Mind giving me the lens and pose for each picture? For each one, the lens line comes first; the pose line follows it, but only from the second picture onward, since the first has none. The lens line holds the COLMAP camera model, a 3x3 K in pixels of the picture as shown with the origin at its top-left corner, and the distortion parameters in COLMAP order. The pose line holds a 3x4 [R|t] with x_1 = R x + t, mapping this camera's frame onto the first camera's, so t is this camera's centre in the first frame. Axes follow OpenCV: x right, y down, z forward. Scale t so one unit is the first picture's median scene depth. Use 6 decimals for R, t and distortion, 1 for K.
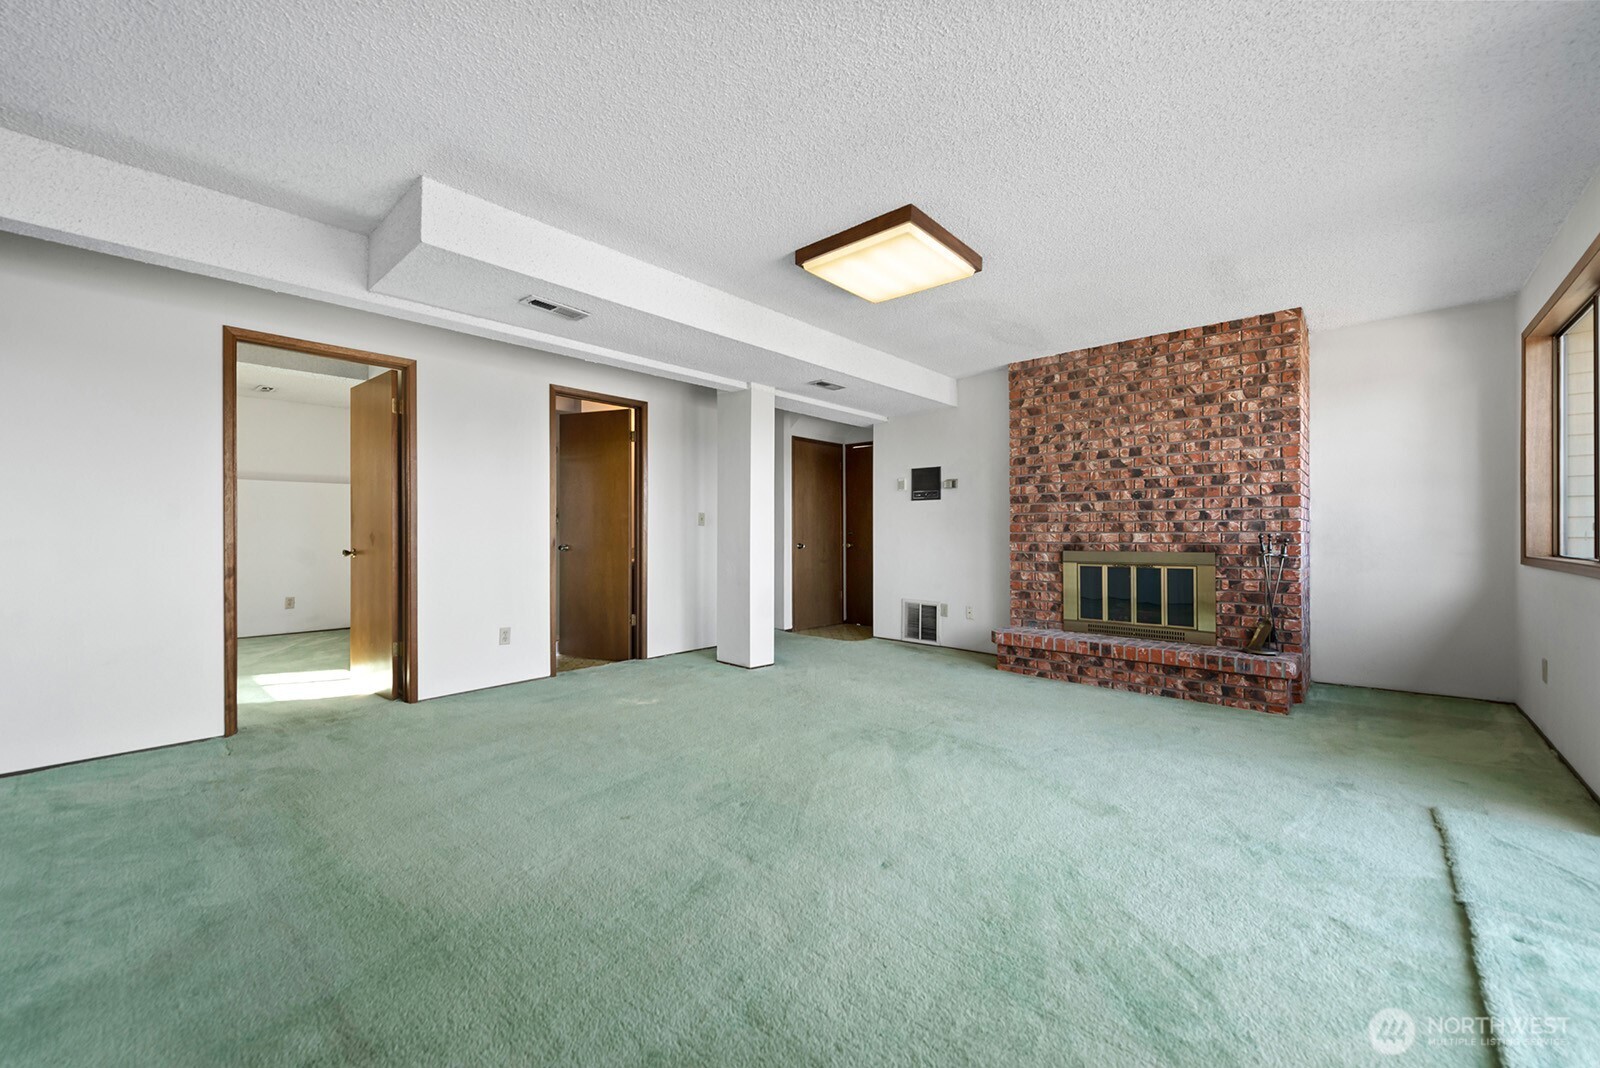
lens RADIAL K [[636.1, 0, 806.4], [0, 636.1, 534.3], [0, 0, 1]] dist [0.007628, -0.000770]
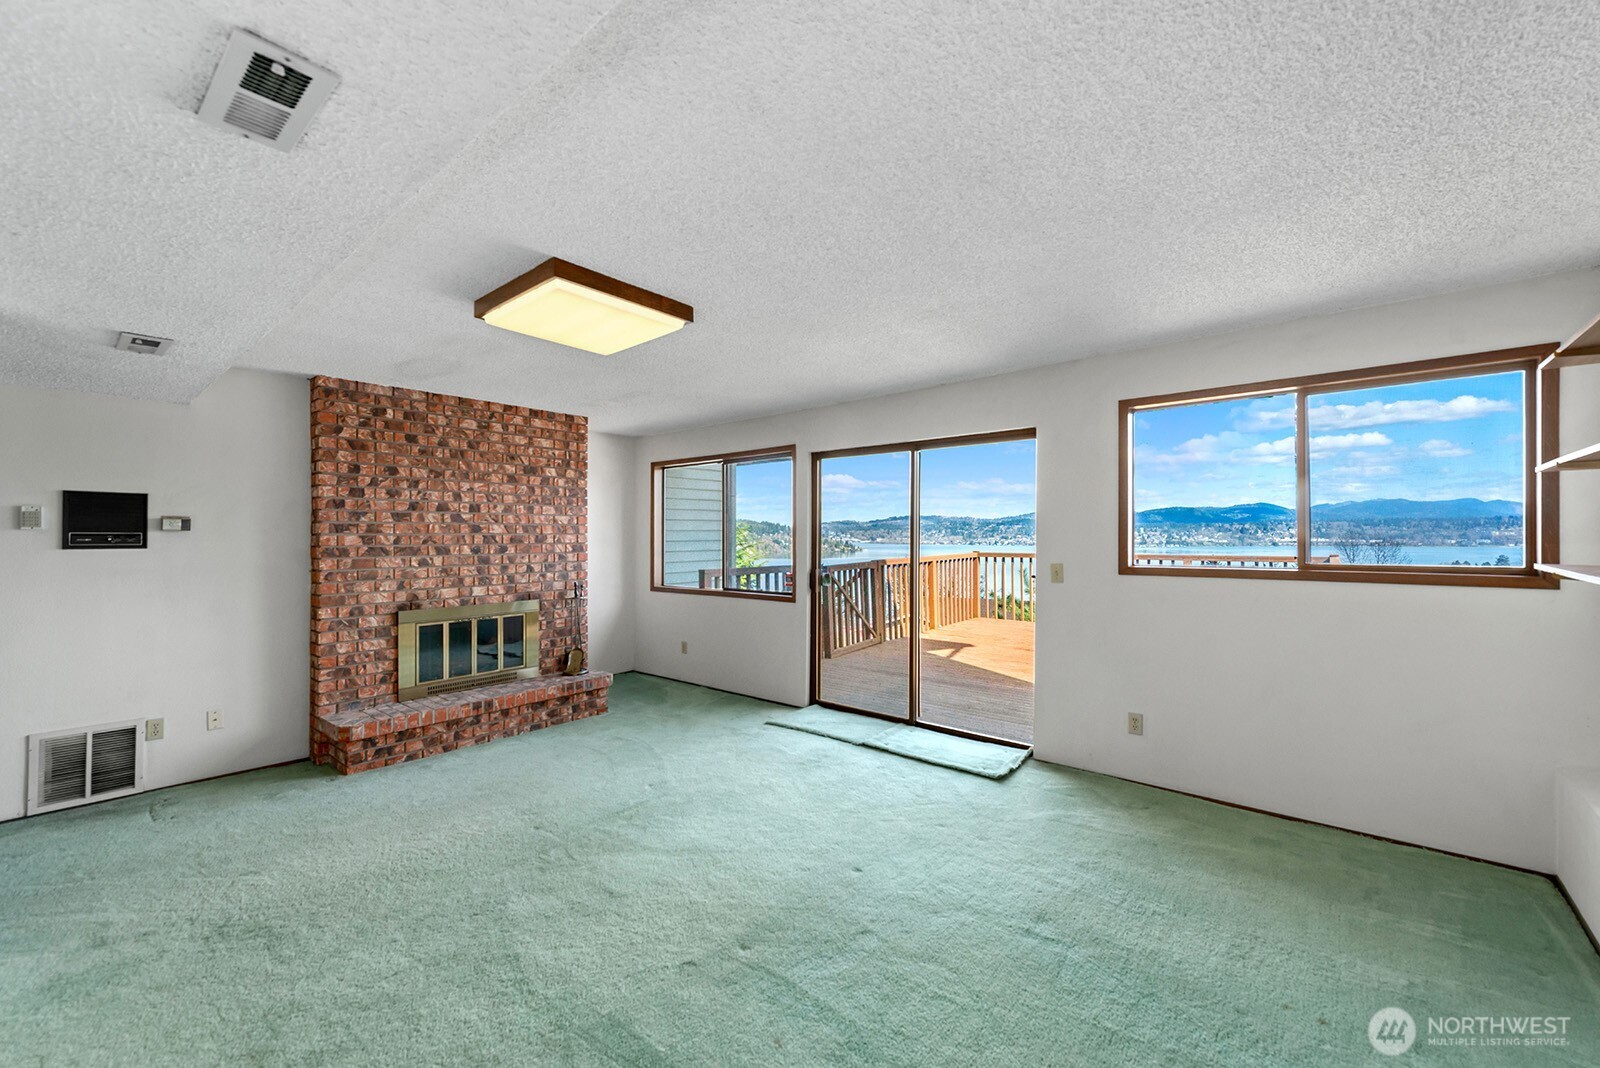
lens RADIAL K [[636.1, 0, 798.8], [0, 636.1, 535.3], [0, 0, 1]] dist [0.007628, -0.000770]
pose [[-0.037279, 0.004222, 0.999296, -0.545068], [0.003147, 0.999987, -0.004107, -0.081086], [-0.999300, 0.002992, -0.037292, 0.522864]]
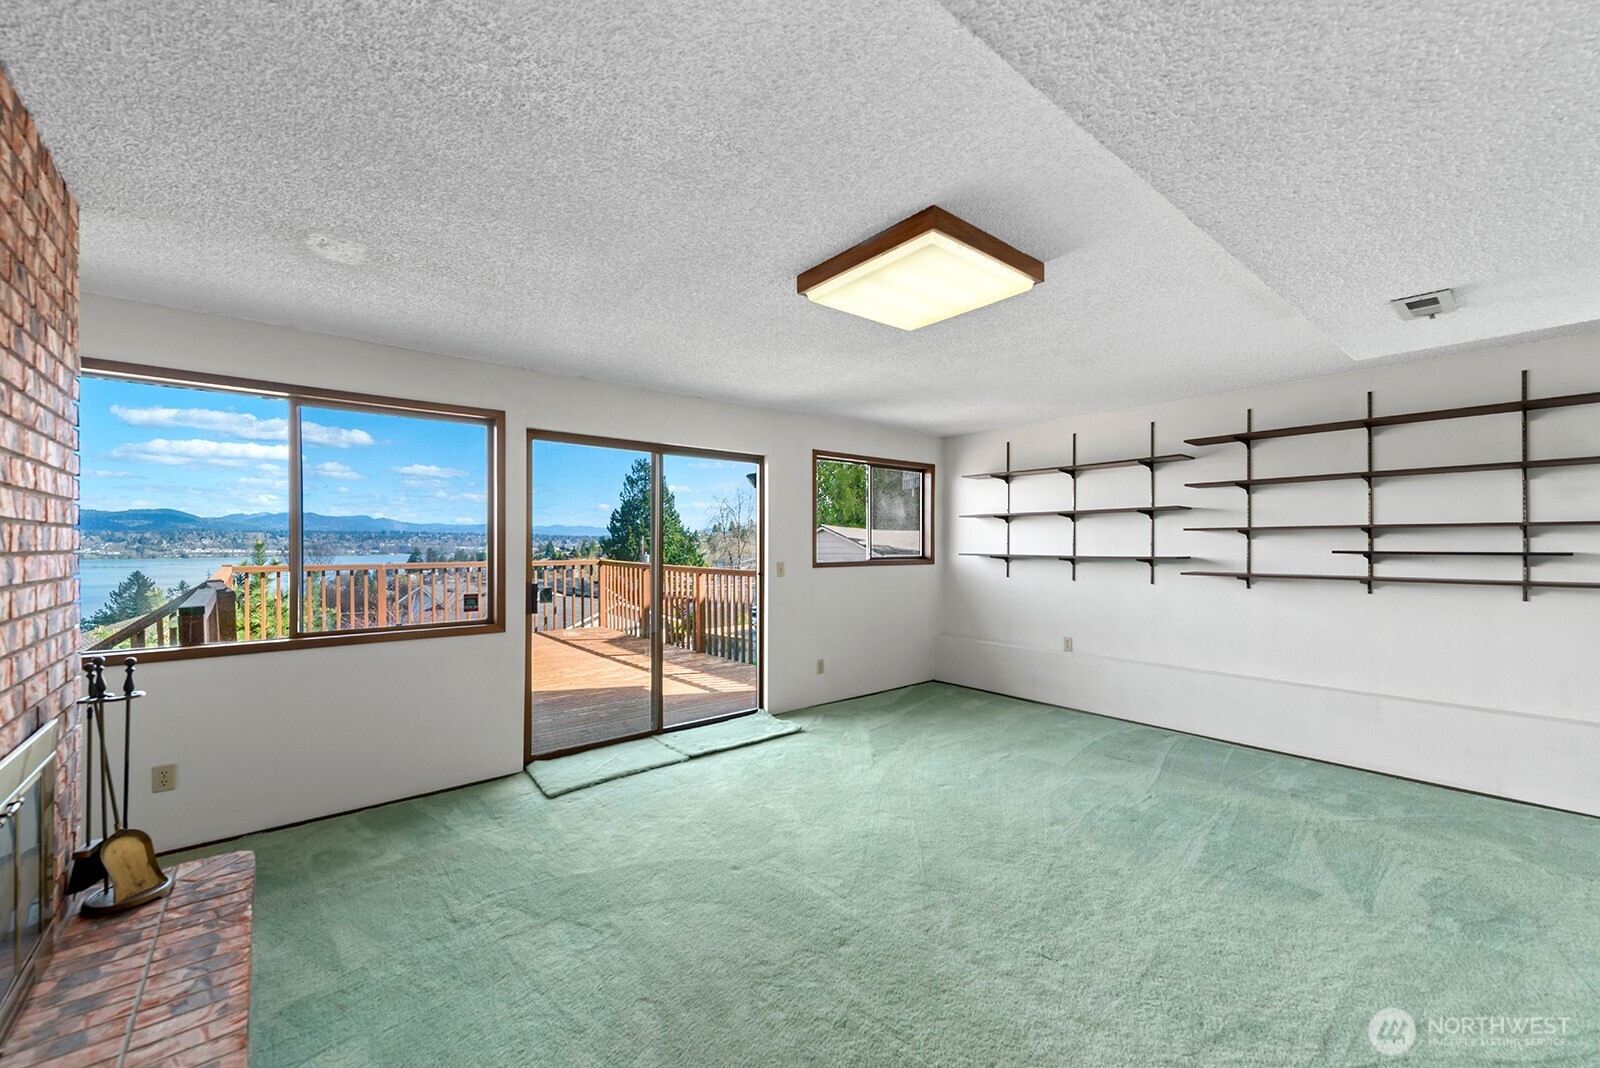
lens RADIAL K [[636.1, 0, 809.7], [0, 636.1, 539.5], [0, 0, 1]] dist [0.007628, -0.000770]
pose [[-0.992626, 0.003982, 0.121151, 0.102170], [0.002884, 0.999953, -0.009240, -0.074781], [-0.121182, -0.008823, -0.992591, 1.252621]]
